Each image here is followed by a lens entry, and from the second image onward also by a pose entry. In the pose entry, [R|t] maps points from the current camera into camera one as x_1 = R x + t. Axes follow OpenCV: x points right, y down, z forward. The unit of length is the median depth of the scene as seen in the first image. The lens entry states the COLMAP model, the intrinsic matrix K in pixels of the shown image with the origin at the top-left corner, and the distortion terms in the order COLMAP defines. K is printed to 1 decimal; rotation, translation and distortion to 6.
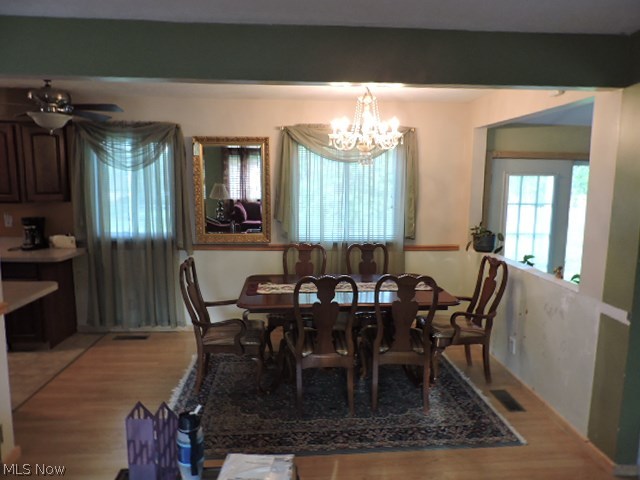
lens RADIAL K [[464.2, 0, 320.0], [0, 464.2, 240.0], [0, 0, 1]] dist [0.000064, -0.001727]
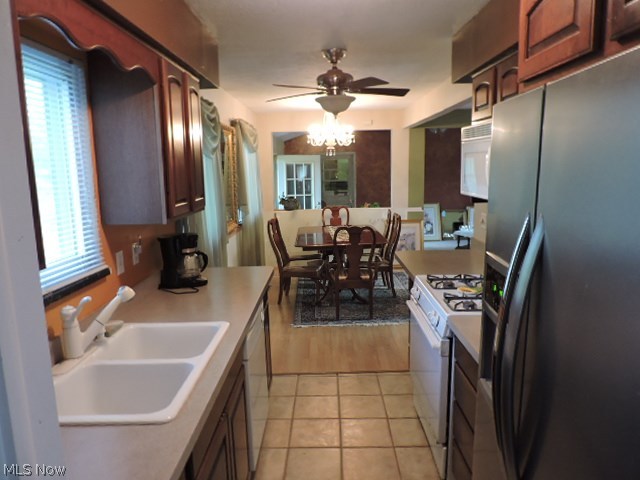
lens RADIAL K [[464.2, 0, 320.0], [0, 464.2, 240.0], [0, 0, 1]] dist [0.000064, -0.001727]
pose [[0.076698, -0.179946, 0.980682, -1.185534], [0.162170, 0.972733, 0.165804, -0.116930], [-0.983778, 0.146320, 0.103789, 0.724440]]
